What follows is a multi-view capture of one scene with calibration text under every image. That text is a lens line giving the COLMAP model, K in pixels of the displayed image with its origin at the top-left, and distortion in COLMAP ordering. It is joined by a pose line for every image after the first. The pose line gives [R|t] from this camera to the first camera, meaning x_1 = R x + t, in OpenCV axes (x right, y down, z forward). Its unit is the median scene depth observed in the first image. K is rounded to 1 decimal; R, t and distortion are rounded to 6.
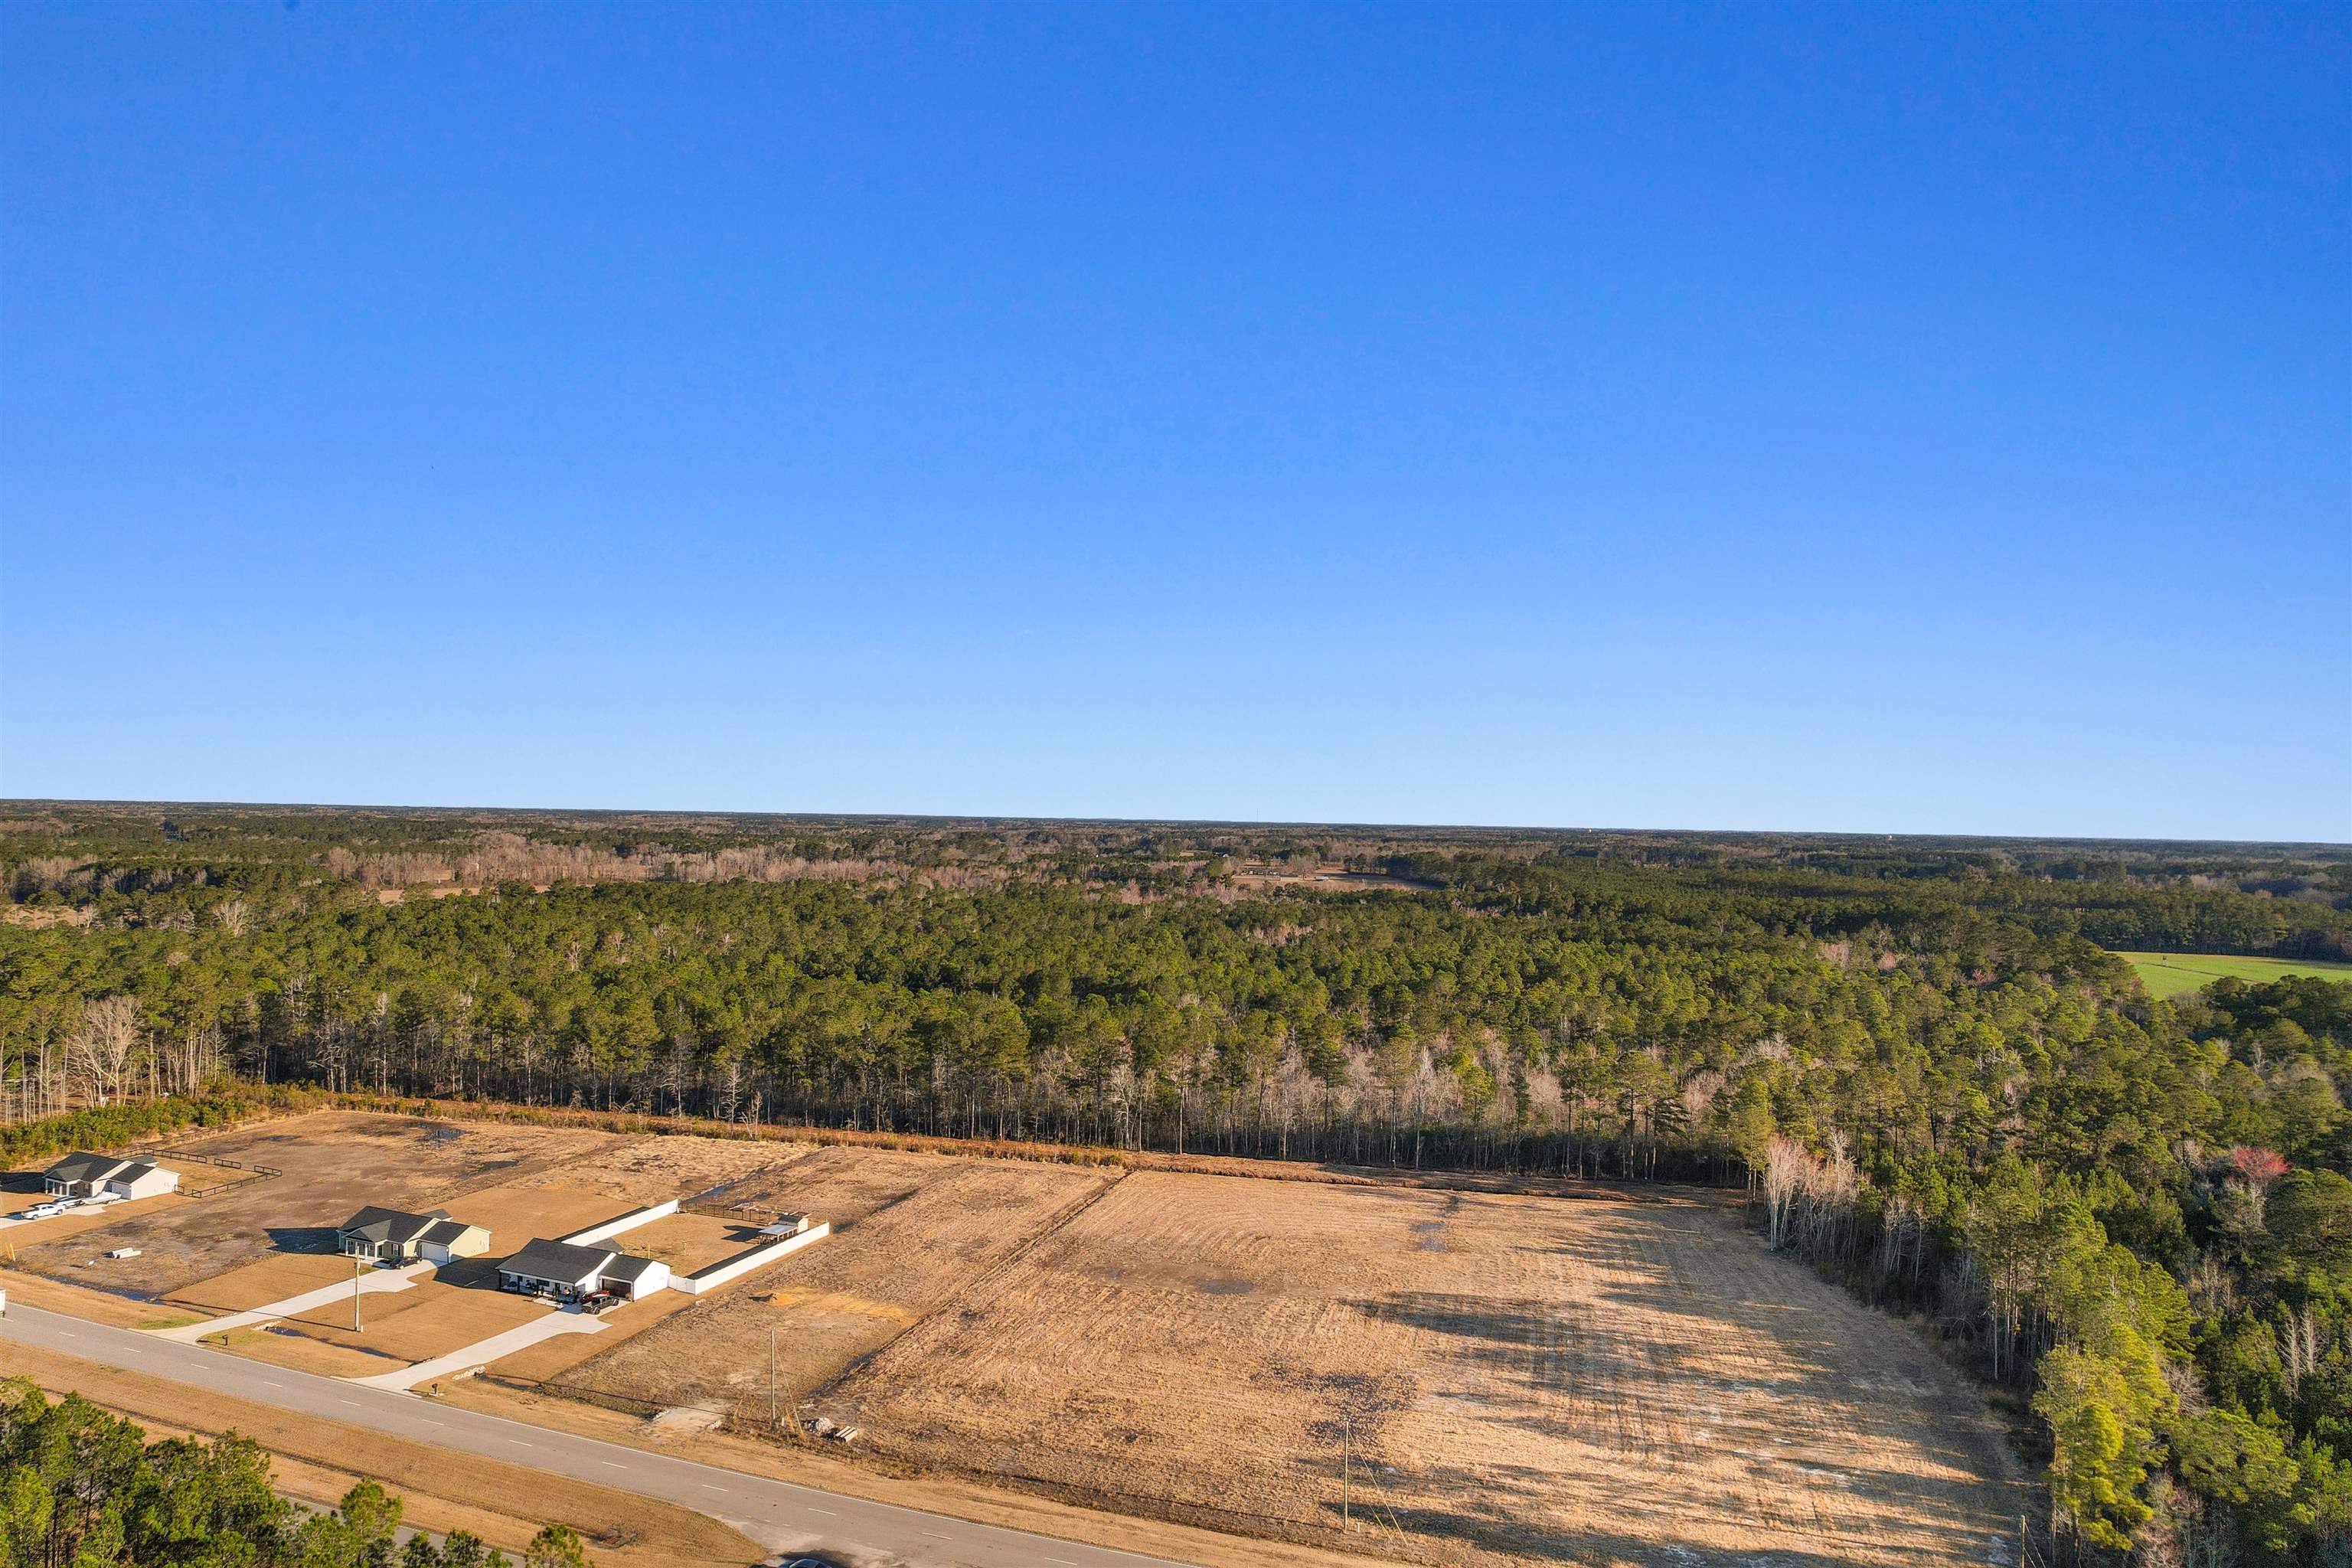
lens RADIAL K [[1483.3, 0, 1207.6], [0, 1483.3, 745.5], [0, 0, 1]] dist [-0.061728, 0.047284]
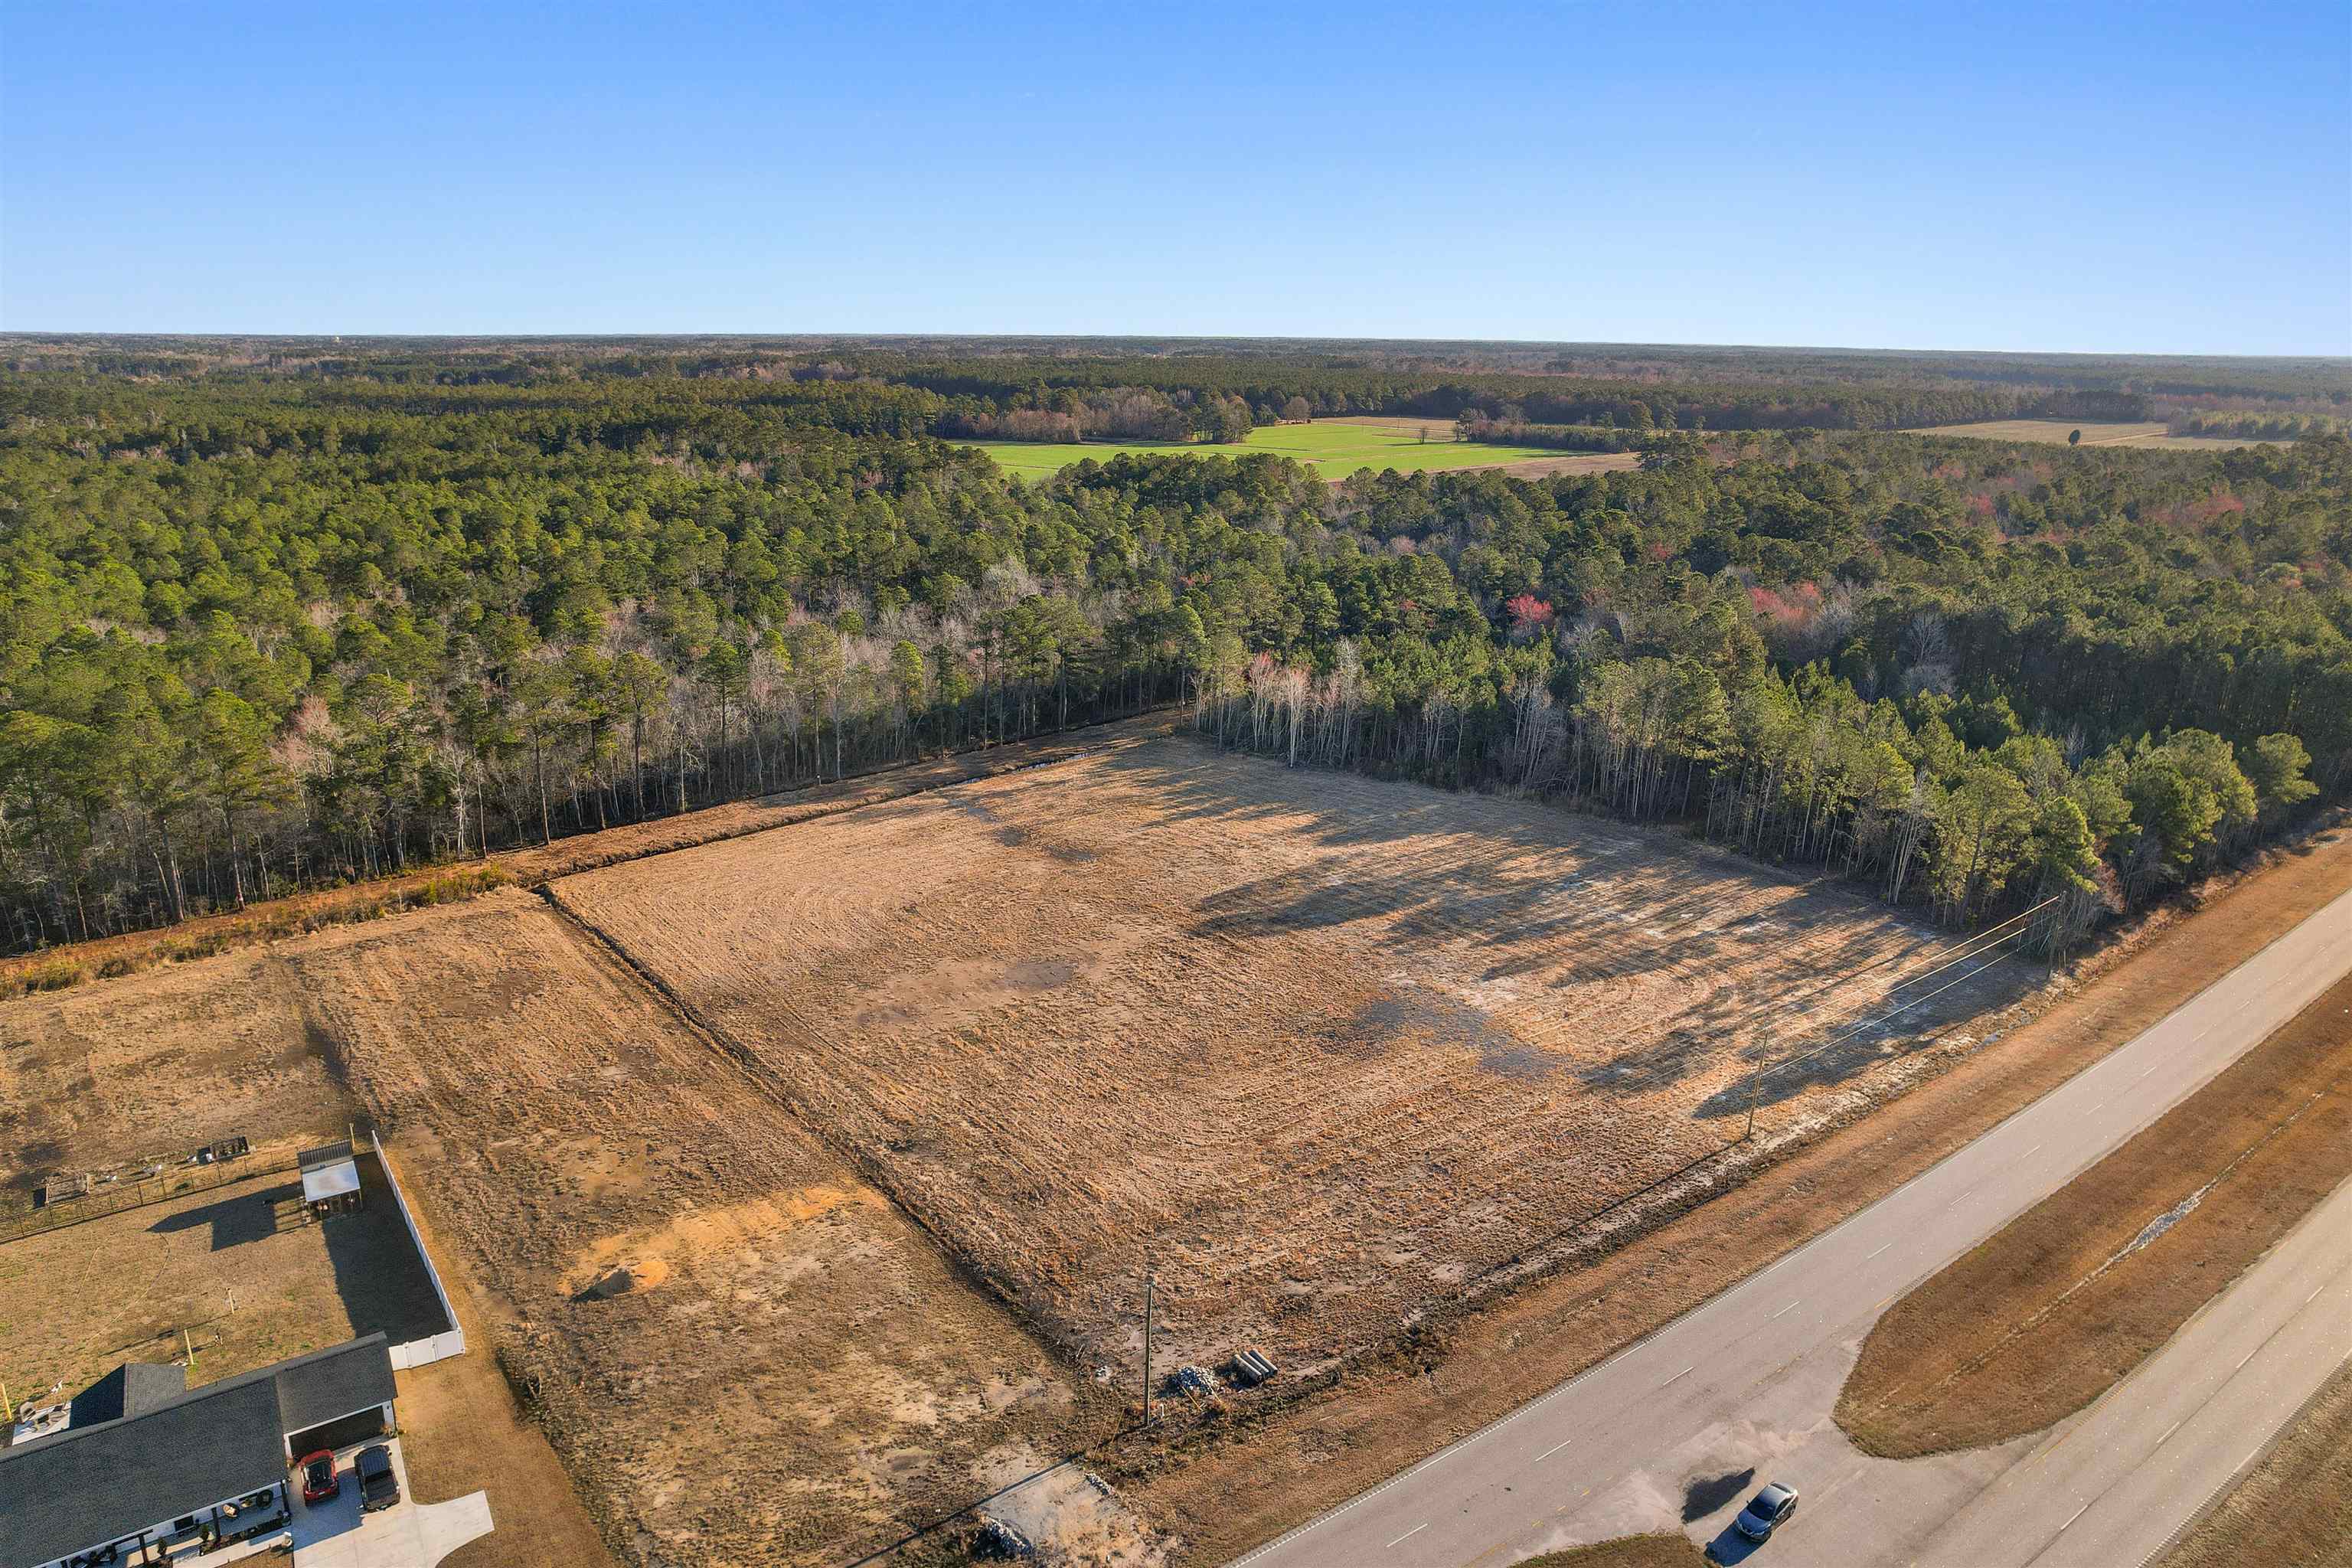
lens RADIAL K [[1559.0, 0, 1187.4], [0, 1559.0, 763.1], [0, 0, 1]] dist [-0.083952, 0.083371]
pose [[0.577888, -0.231981, 0.782451, -0.581215], [-0.036979, 0.950322, 0.309063, 0.024209], [-0.815278, -0.207538, 0.540602, 0.590130]]
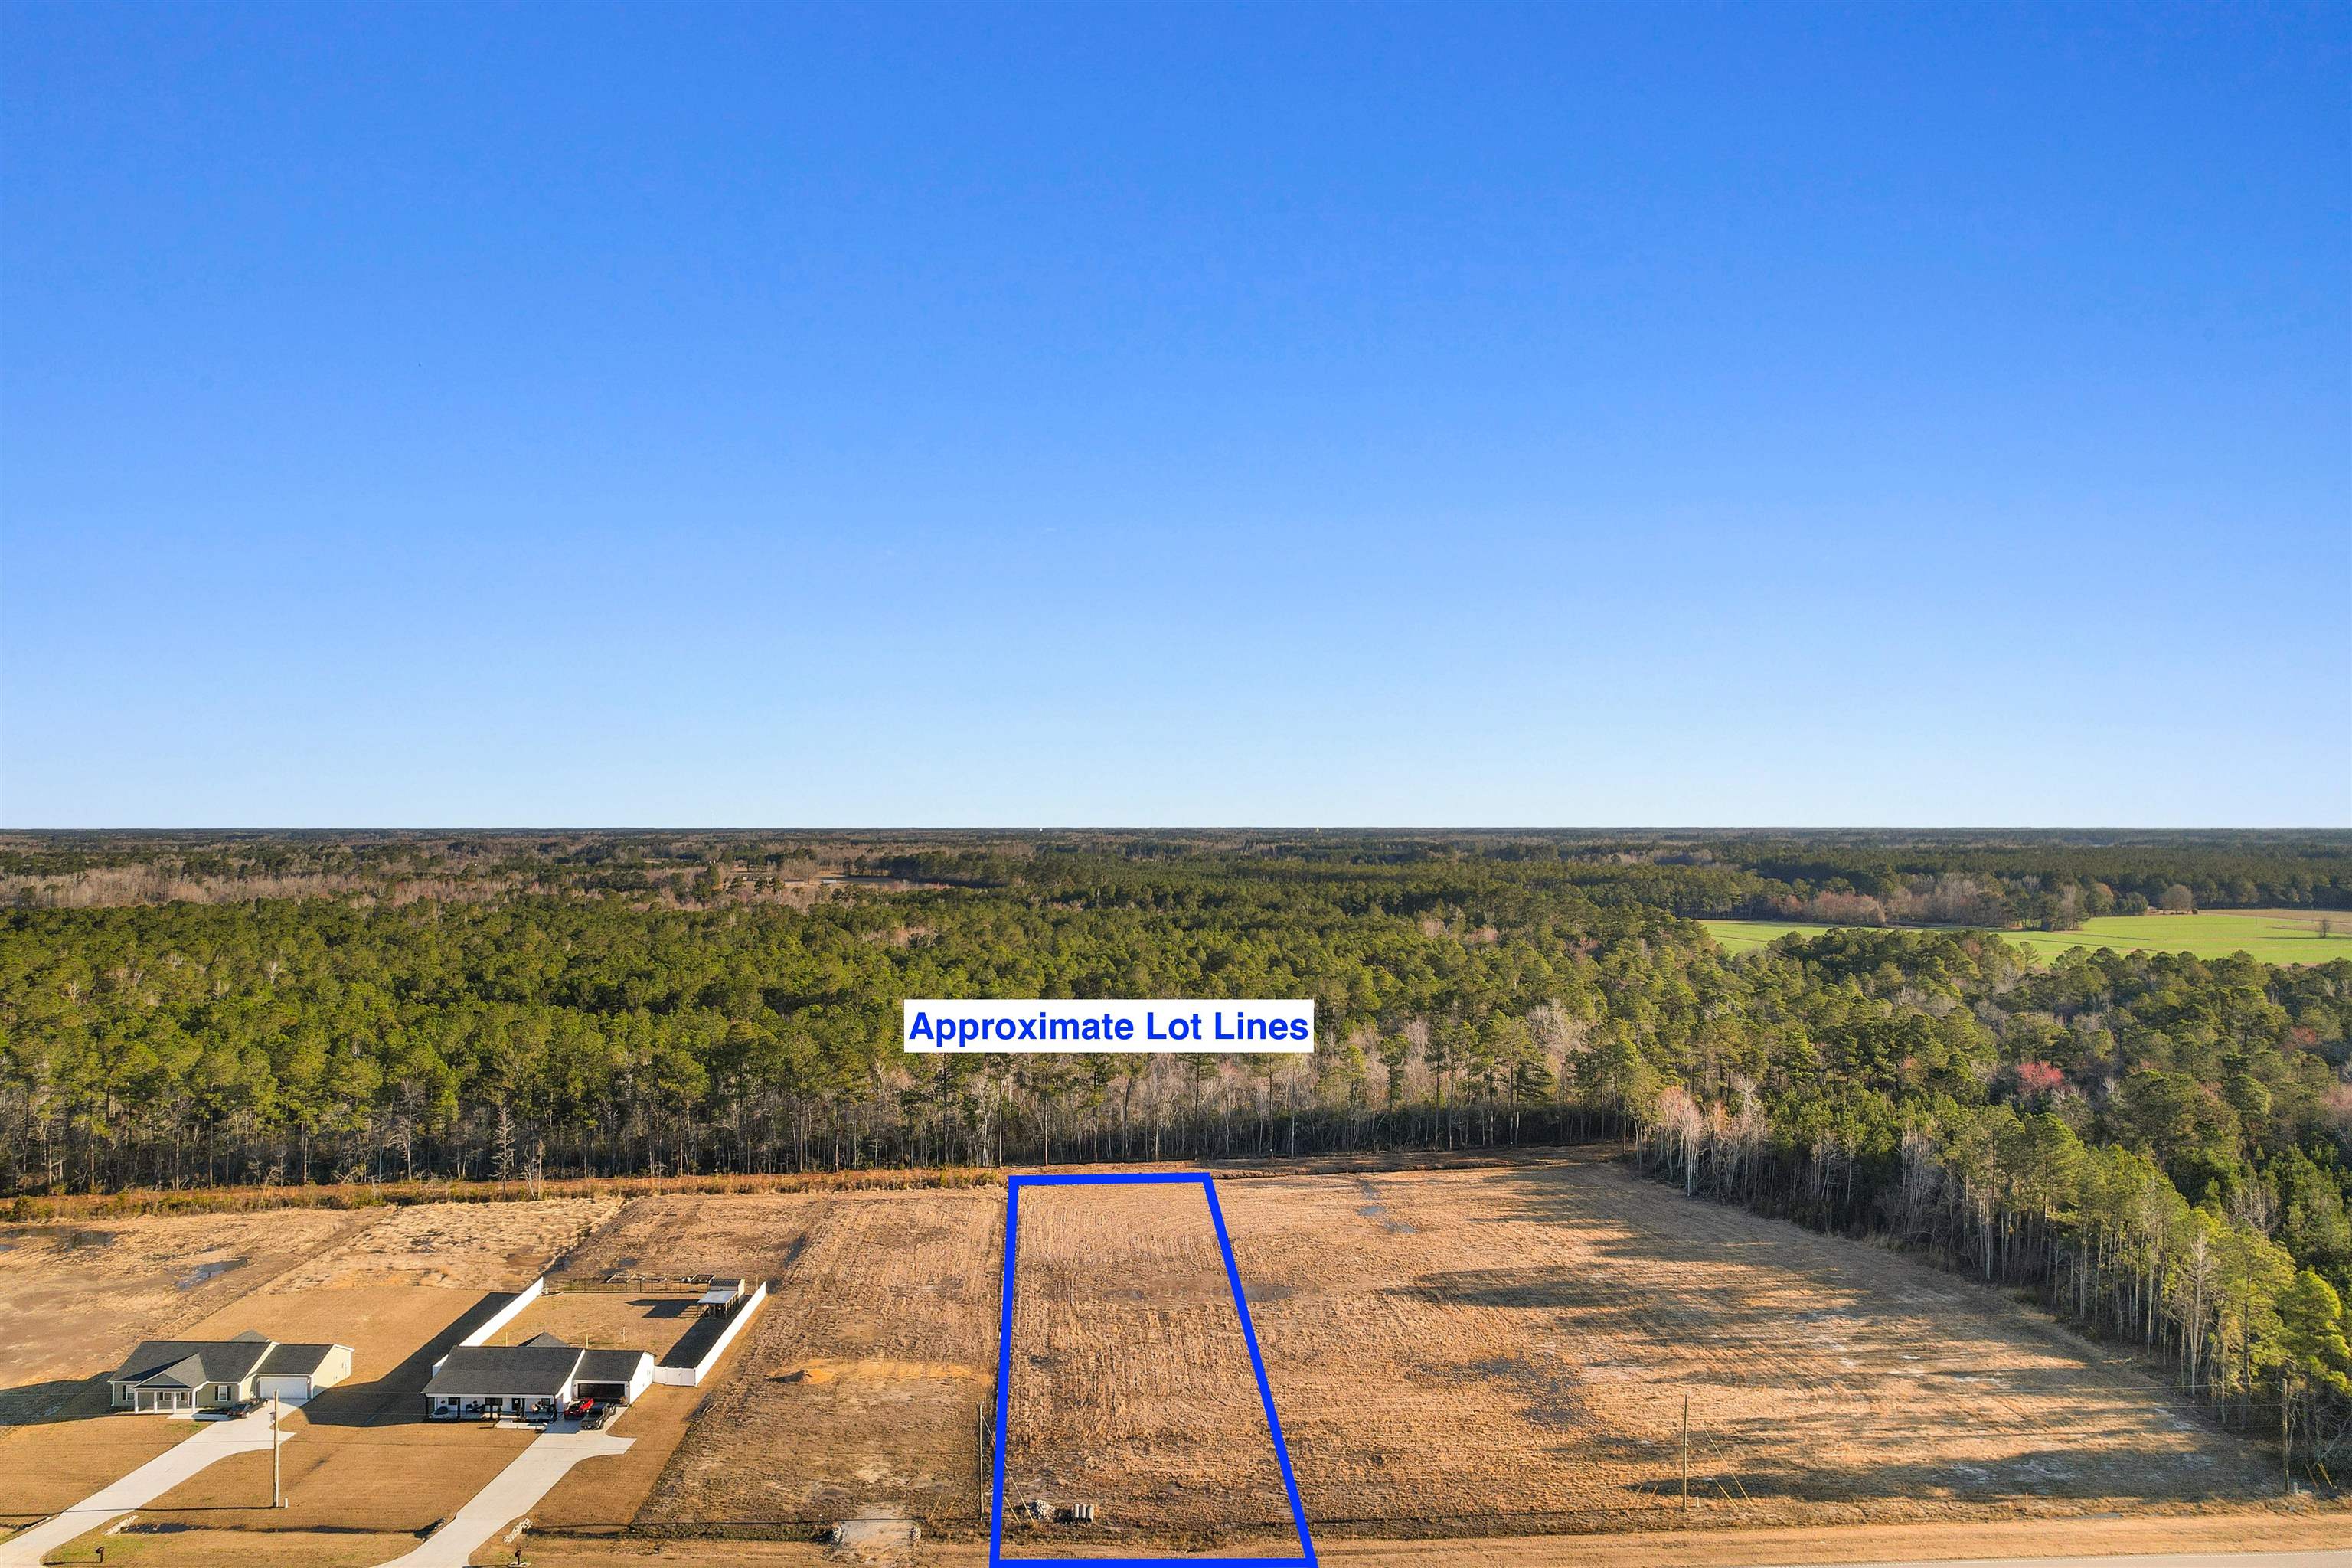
lens RADIAL K [[1526.9, 0, 1187.1], [0, 1526.9, 788.0], [0, 0, 1]] dist [-0.069029, 0.062411]
pose [[0.933976, -0.011172, 0.357162, -0.402070], [0.001177, 0.999602, 0.028190, 0.027538], [-0.357335, -0.025909, 0.933617, 0.153327]]
